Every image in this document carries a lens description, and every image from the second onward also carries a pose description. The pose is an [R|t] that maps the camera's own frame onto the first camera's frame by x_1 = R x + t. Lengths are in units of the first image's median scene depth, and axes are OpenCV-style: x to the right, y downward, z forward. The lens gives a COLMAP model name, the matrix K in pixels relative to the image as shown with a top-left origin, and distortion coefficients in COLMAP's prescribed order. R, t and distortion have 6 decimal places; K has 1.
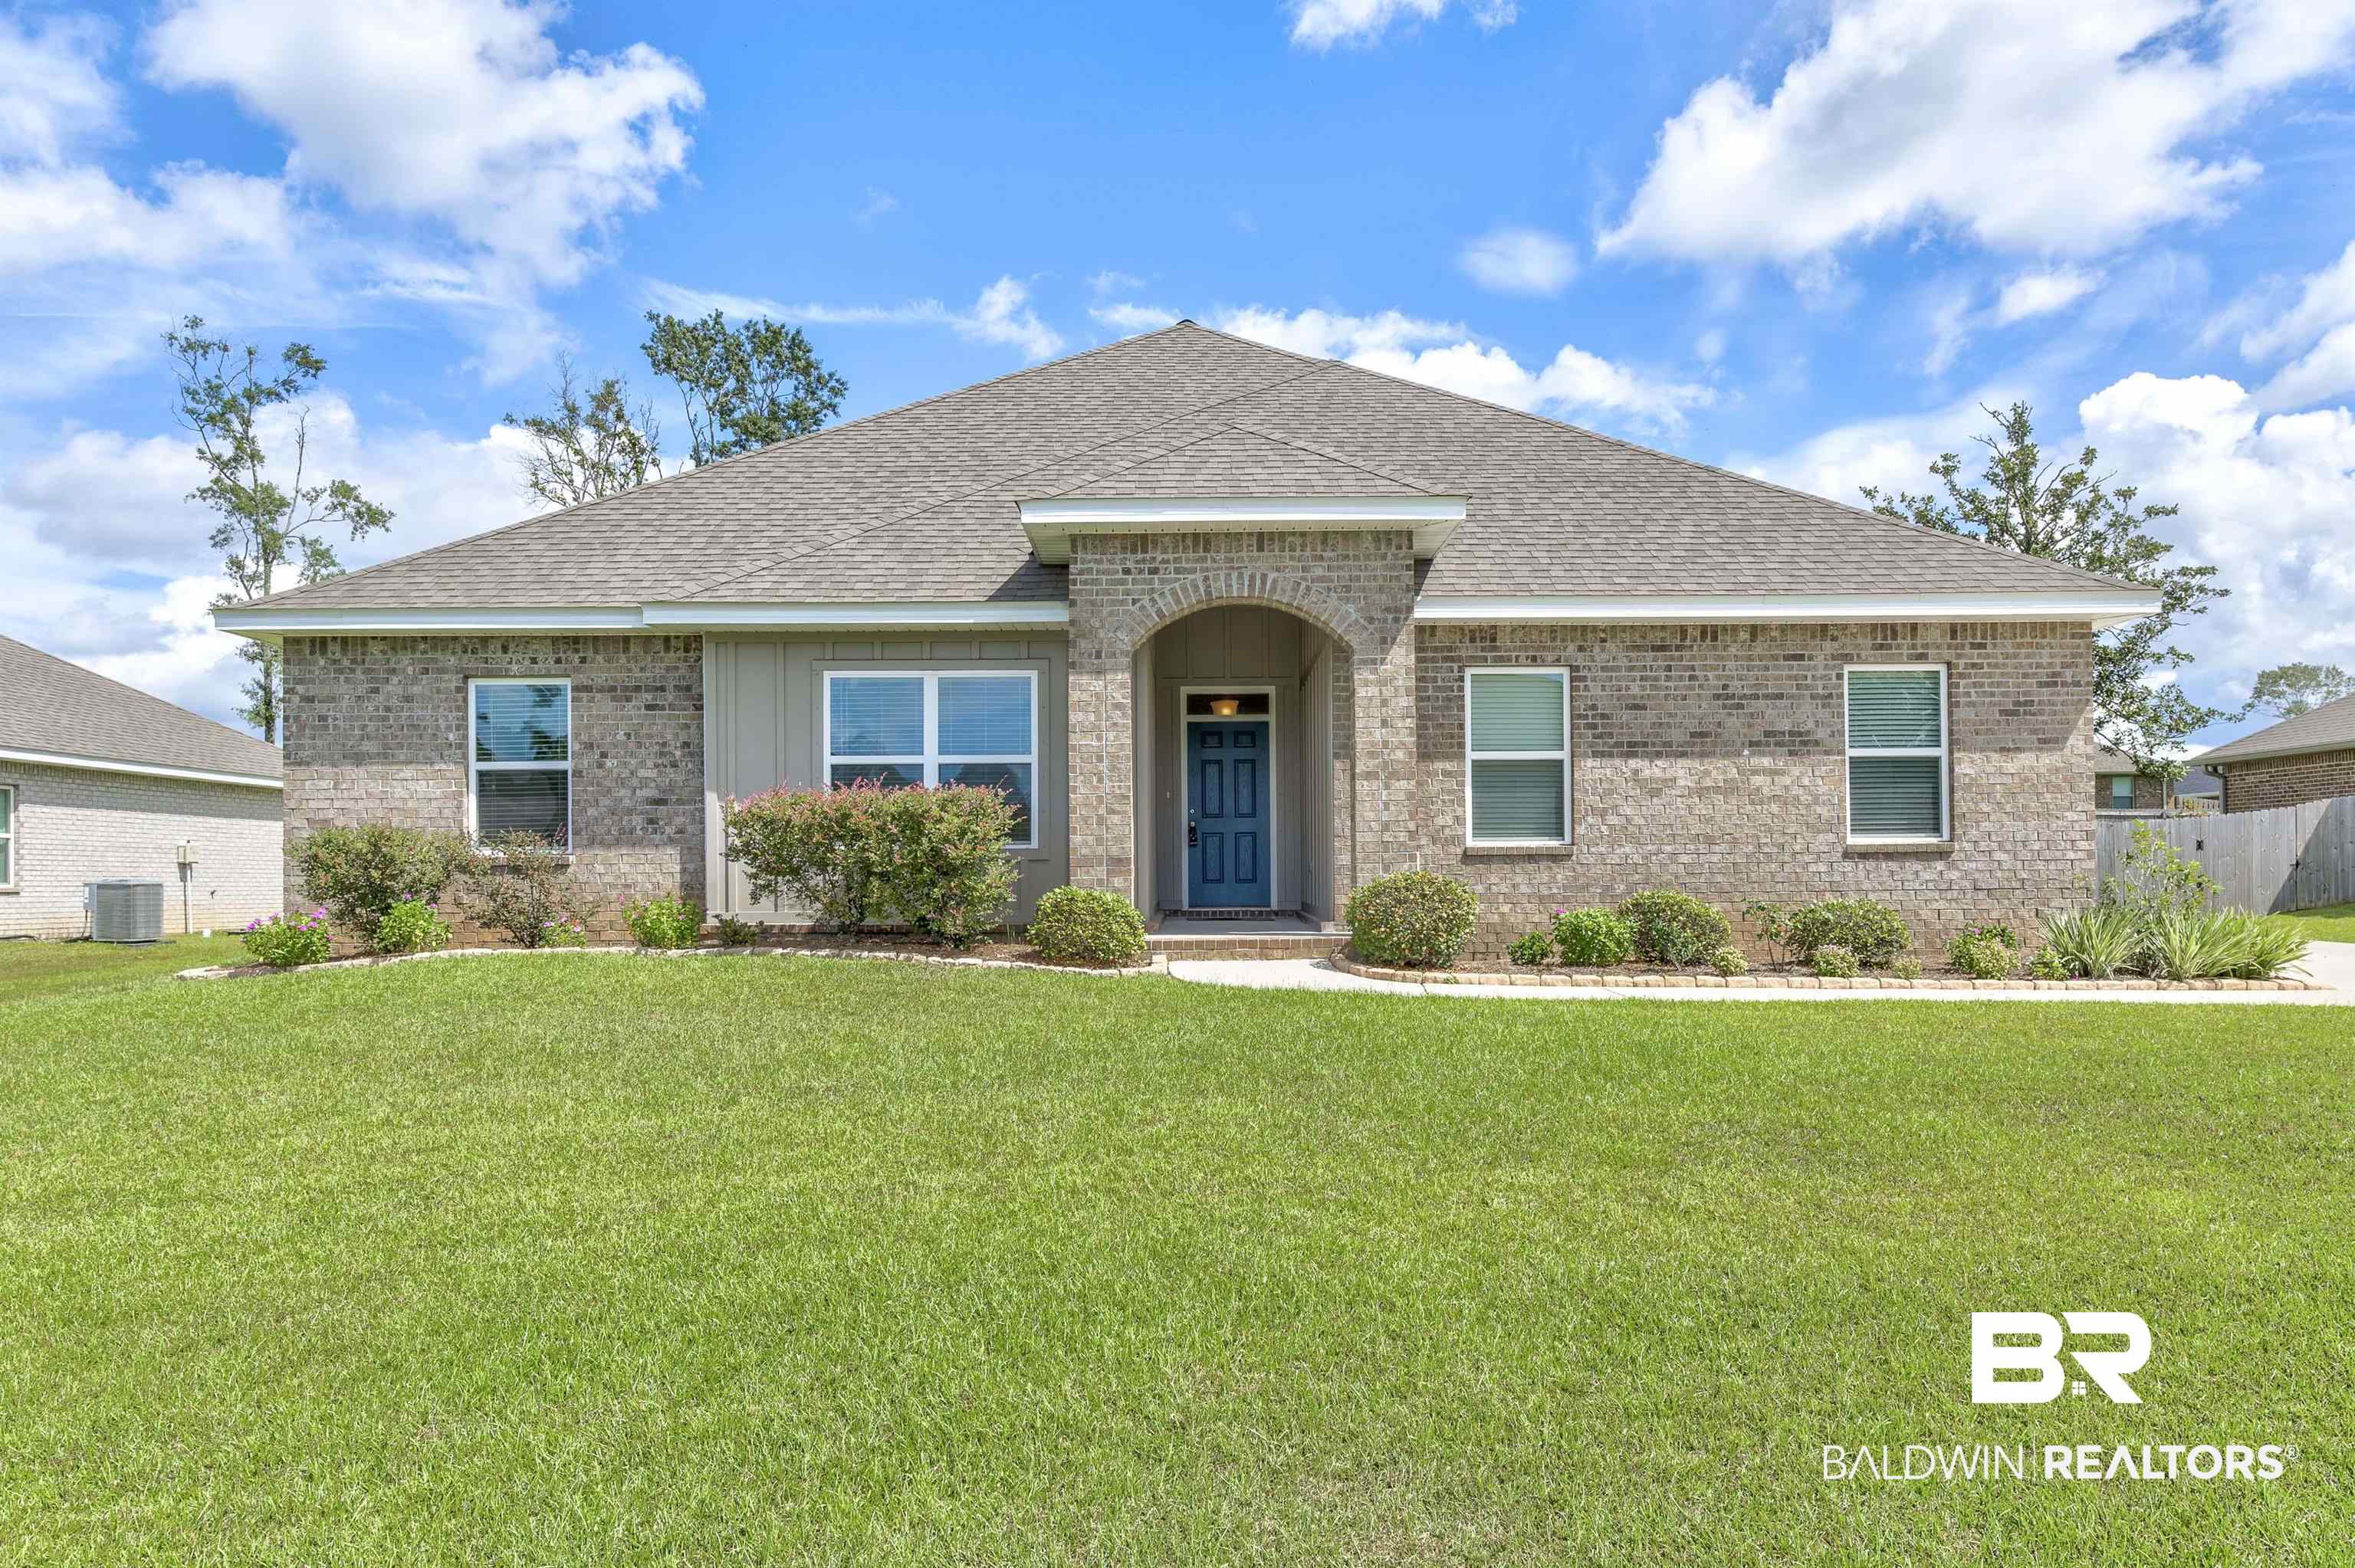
lens RADIAL K [[1564.5, 0, 1172.4], [0, 1564.5, 868.3], [0, 0, 1]] dist [0.004740, 0.000605]
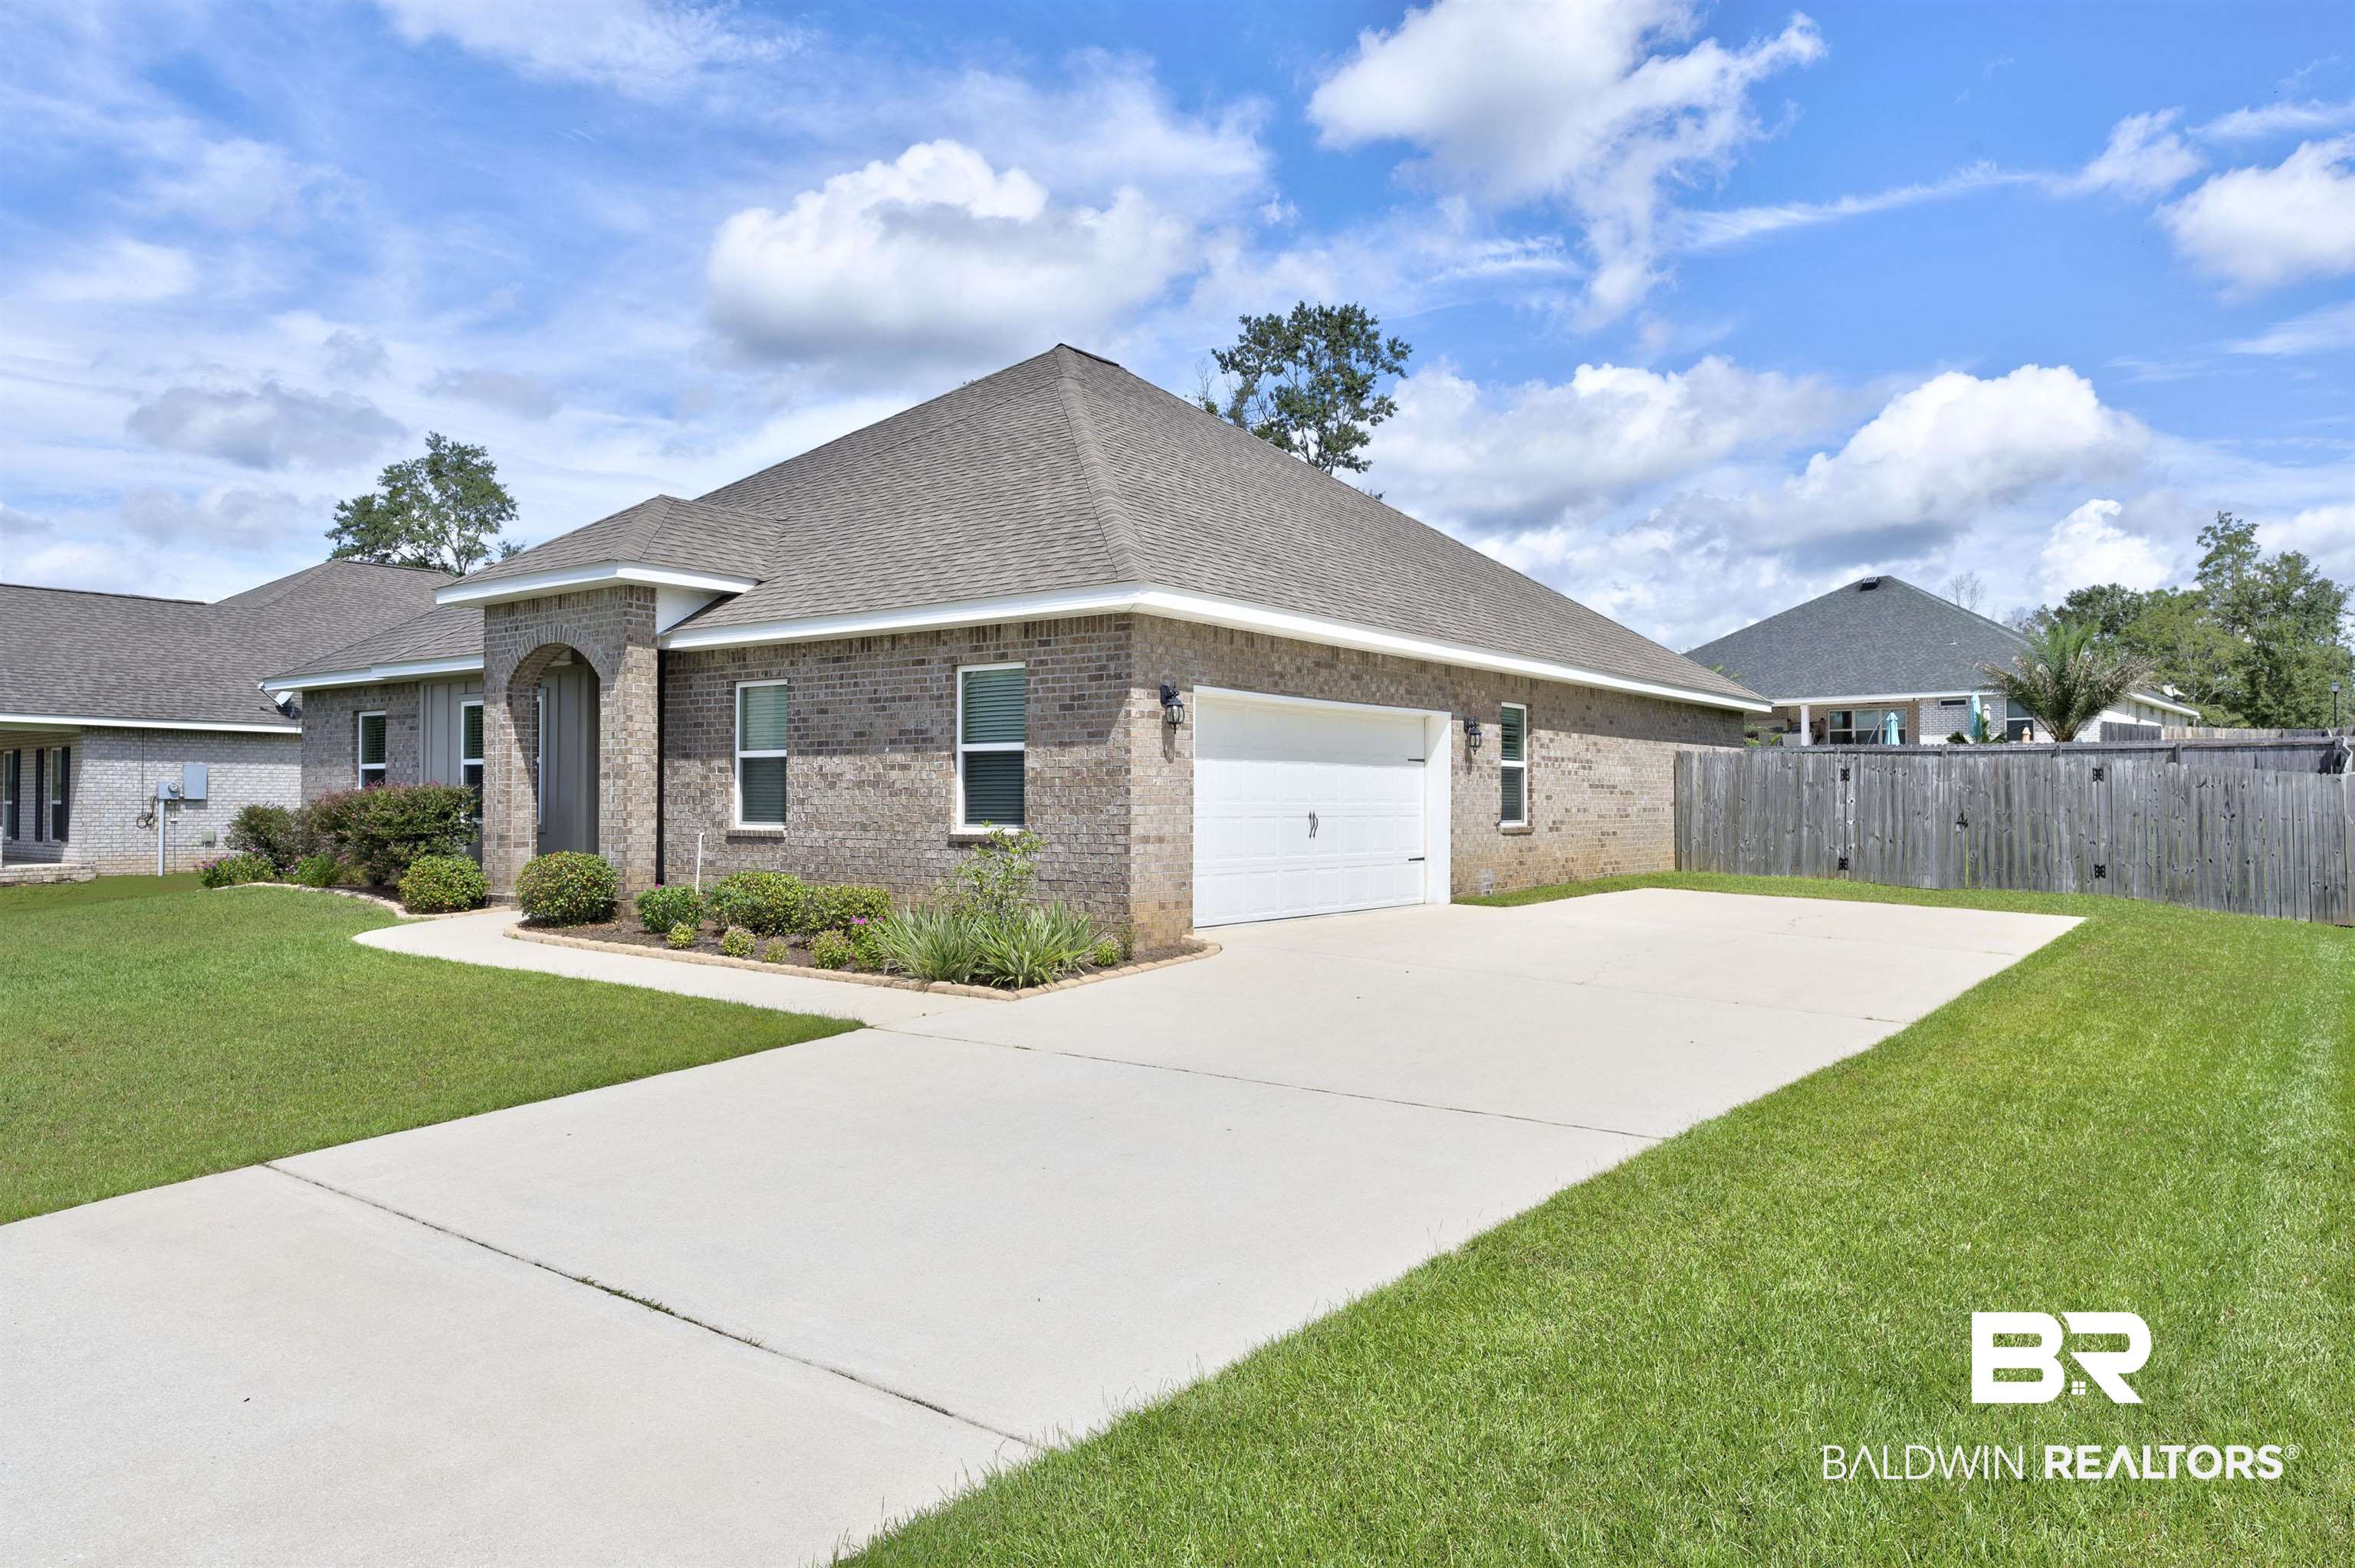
lens RADIAL K [[1542.6, 0, 1127.7], [0, 1542.6, 777.1], [0, 0, 1]] dist [-0.004357, -0.000401]
pose [[0.794398, -0.001776, -0.607394, 1.170179], [-0.002042, 0.999982, -0.005595, -0.048453], [0.607394, 0.005685, 0.794381, 0.230055]]
